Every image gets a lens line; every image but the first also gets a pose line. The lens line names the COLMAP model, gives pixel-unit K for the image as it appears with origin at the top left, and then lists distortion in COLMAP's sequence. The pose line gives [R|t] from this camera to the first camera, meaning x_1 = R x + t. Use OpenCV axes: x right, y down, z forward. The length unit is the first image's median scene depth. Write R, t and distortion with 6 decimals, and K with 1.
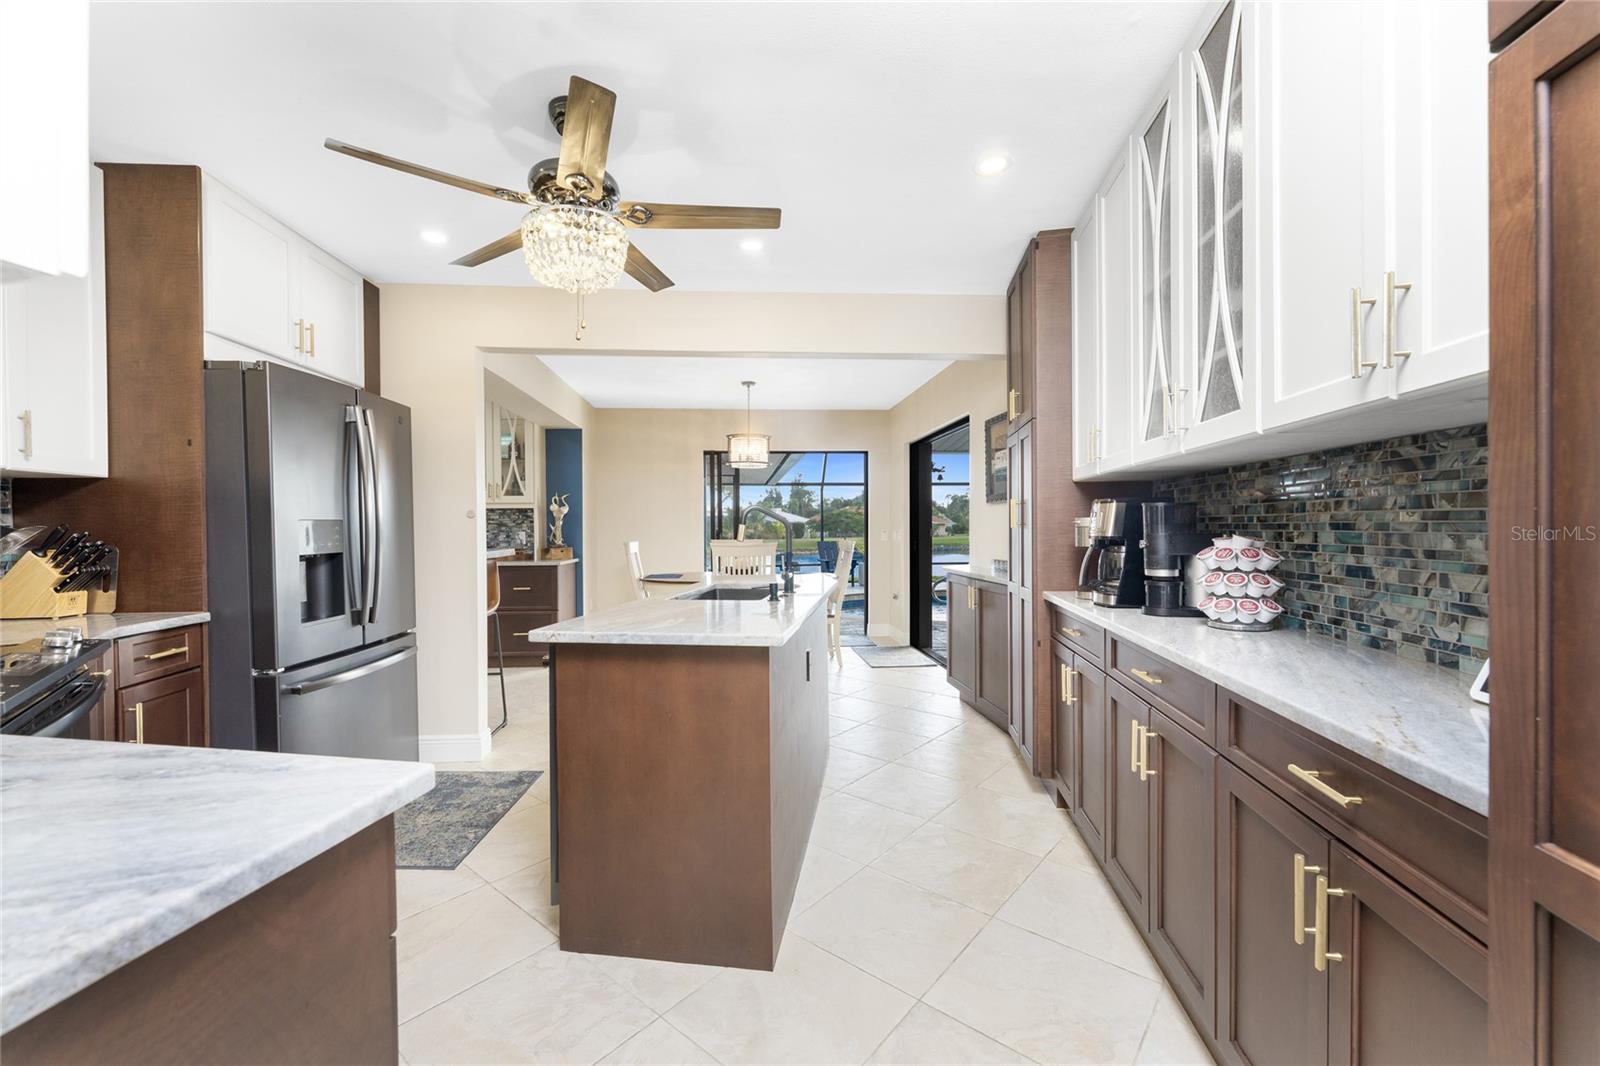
lens RADIAL K [[640.9, 0, 800.0], [0, 640.9, 533.0], [0, 0, 1]] dist [-0.001040, -0.000190]
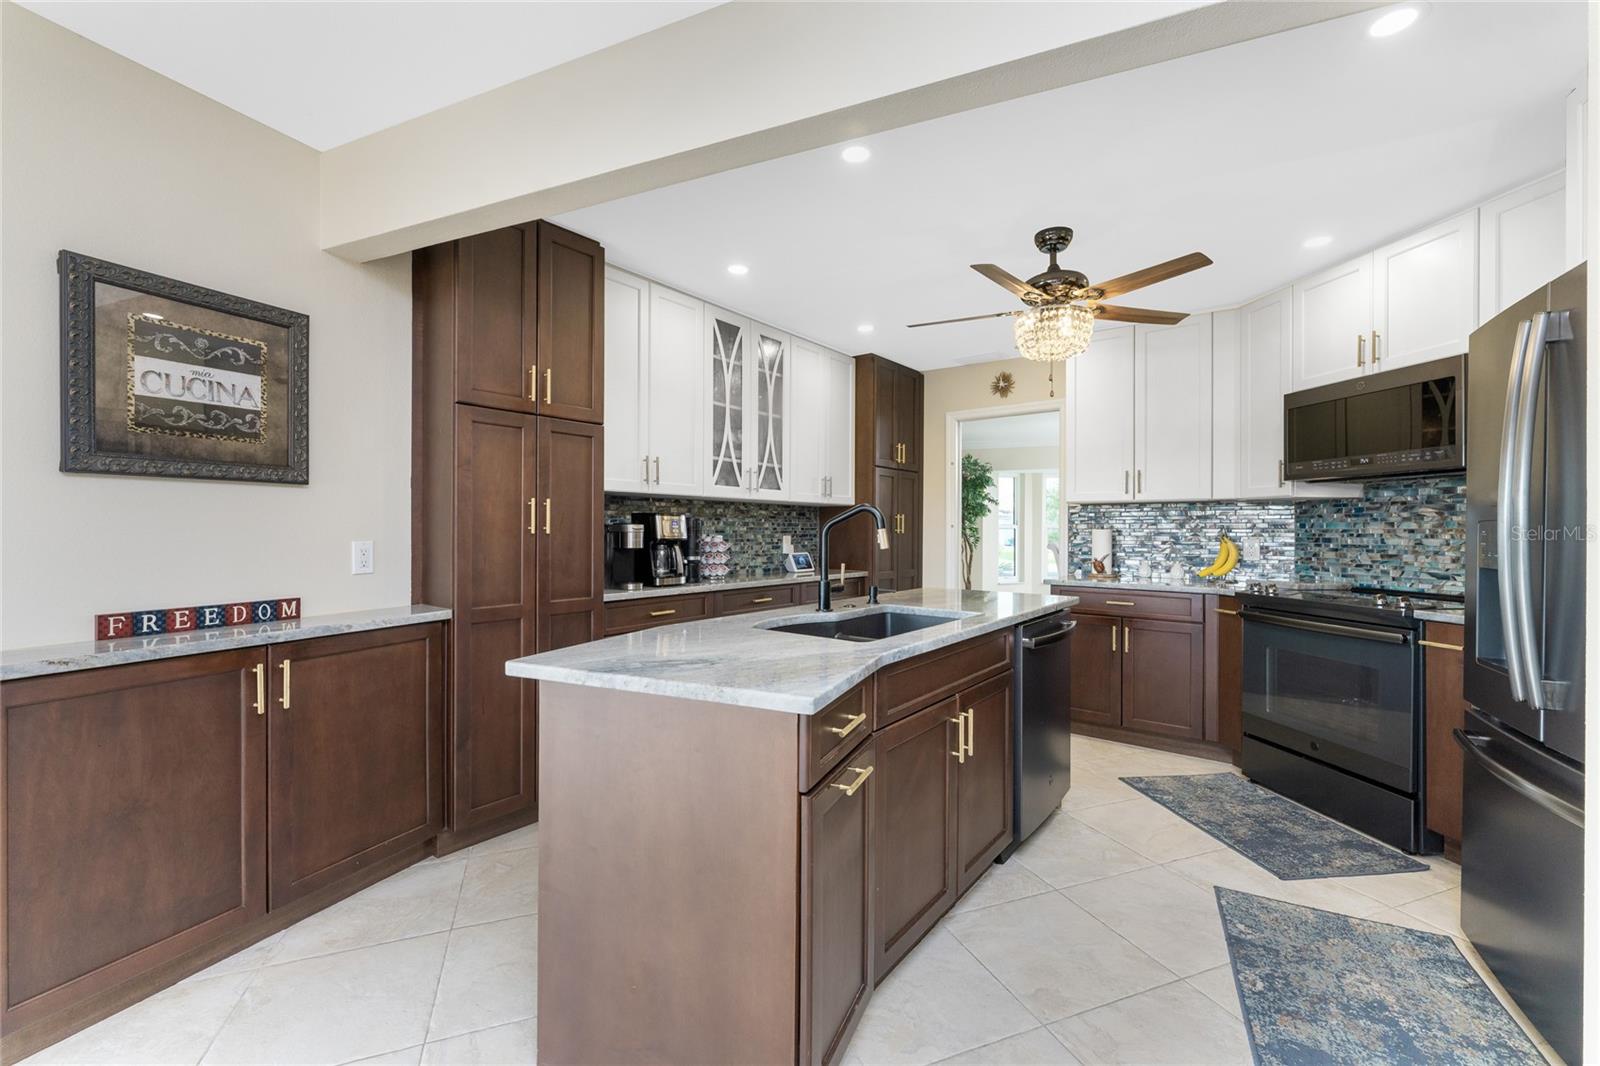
lens RADIAL K [[638.6, 0, 750.7], [0, 638.6, 534.7], [0, 0, 1]] dist [0.000070, 0.000093]
pose [[-0.827452, -0.001007, 0.561535, -0.508051], [0.007895, 0.999879, 0.013426, -0.022802], [-0.561480, 0.015543, -0.827344, 2.208756]]
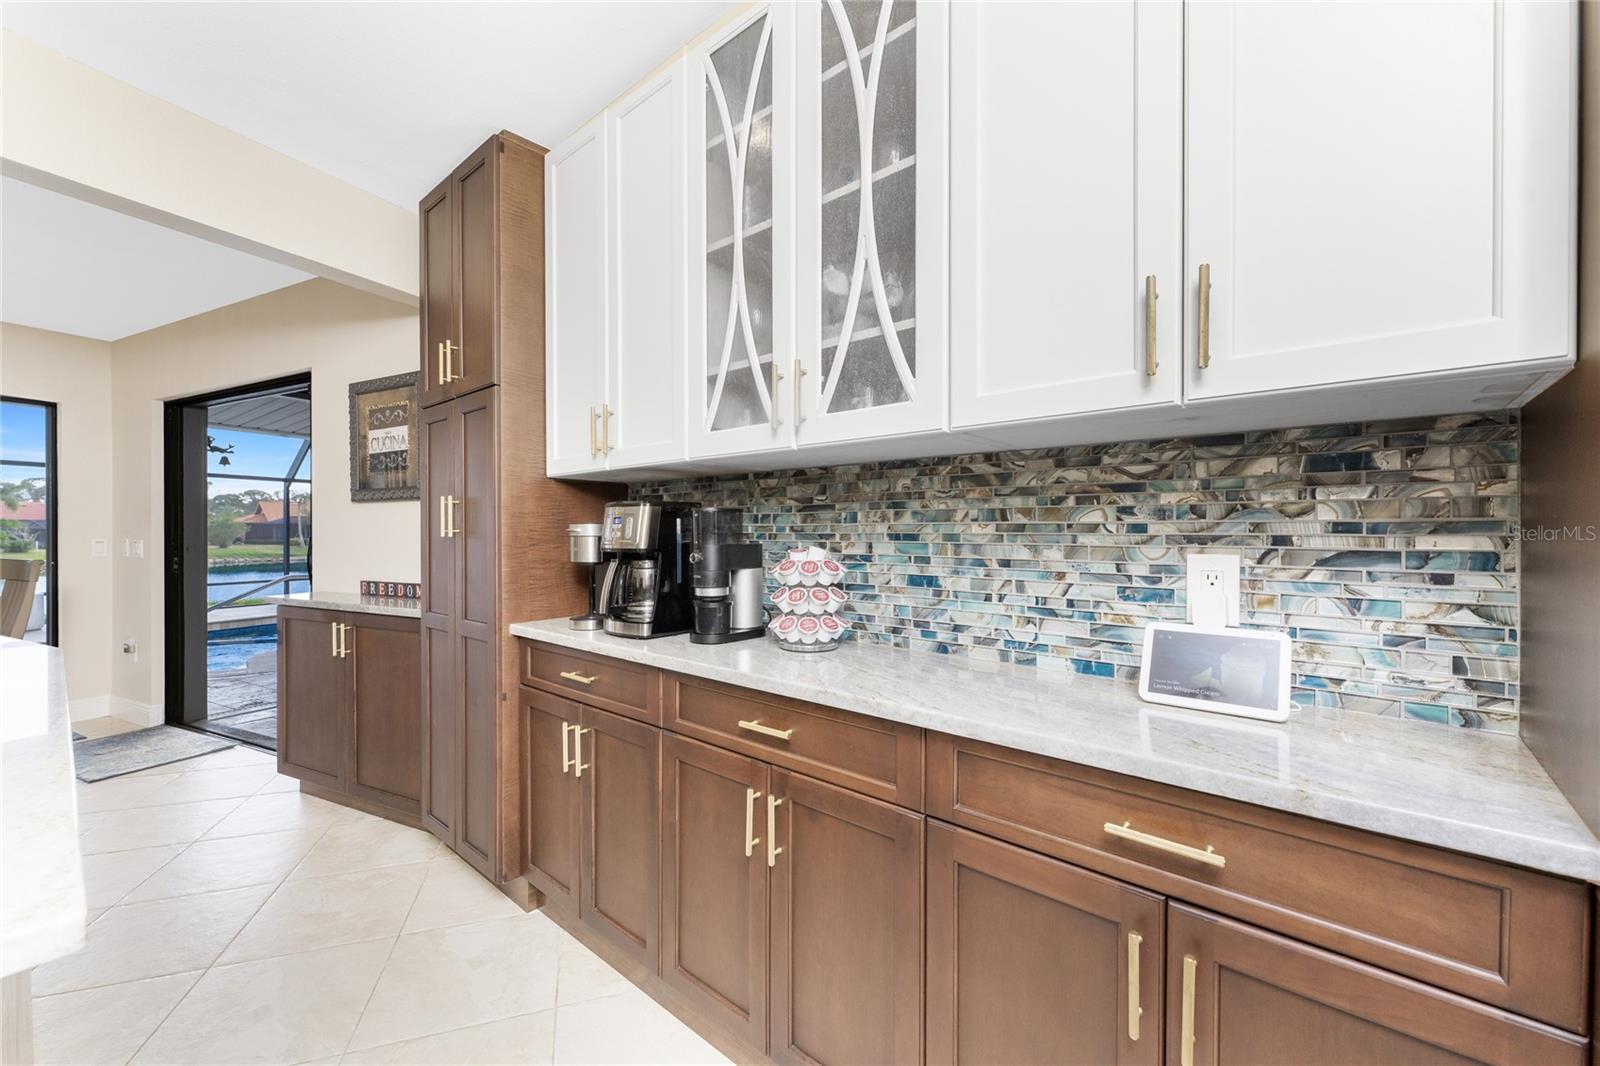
lens RADIAL K [[631.9, 0, 799.5], [0, 631.9, 535.8], [0, 0, 1]] dist [0.001433, -0.000216]
pose [[0.531543, 0.002986, 0.847026, -0.071662], [0.004366, 0.999971, -0.006265, -0.004797], [-0.847020, 0.007028, 0.531514, 0.434691]]
